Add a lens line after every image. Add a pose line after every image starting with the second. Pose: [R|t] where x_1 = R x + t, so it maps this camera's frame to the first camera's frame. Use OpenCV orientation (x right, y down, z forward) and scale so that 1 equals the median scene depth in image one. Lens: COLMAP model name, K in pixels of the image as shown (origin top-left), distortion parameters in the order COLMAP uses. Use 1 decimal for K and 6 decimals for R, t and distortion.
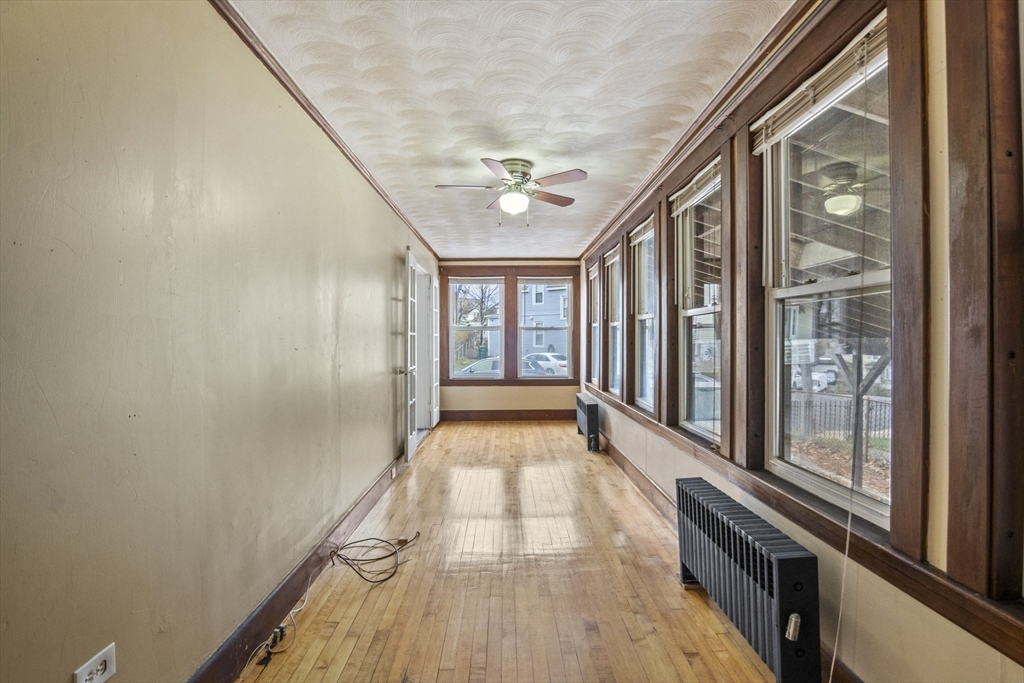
lens RADIAL K [[510.6, 0, 518.7], [0, 510.6, 338.6], [0, 0, 1]] dist [-0.018980, -0.002657]
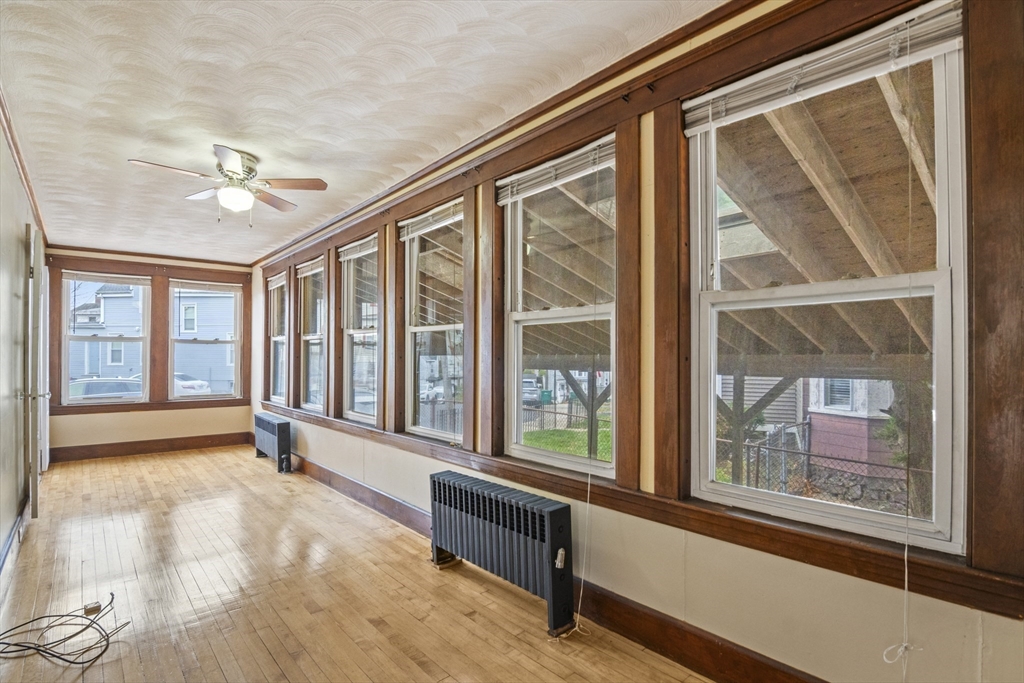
lens RADIAL K [[510.6, 0, 522.1], [0, 510.6, 350.0], [0, 0, 1]] dist [-0.018980, -0.002657]
pose [[0.771266, 0.013307, 0.636374, -0.194024], [-0.005506, 0.999884, -0.014236, 0.009966], [-0.636489, 0.007476, 0.771249, -0.005759]]
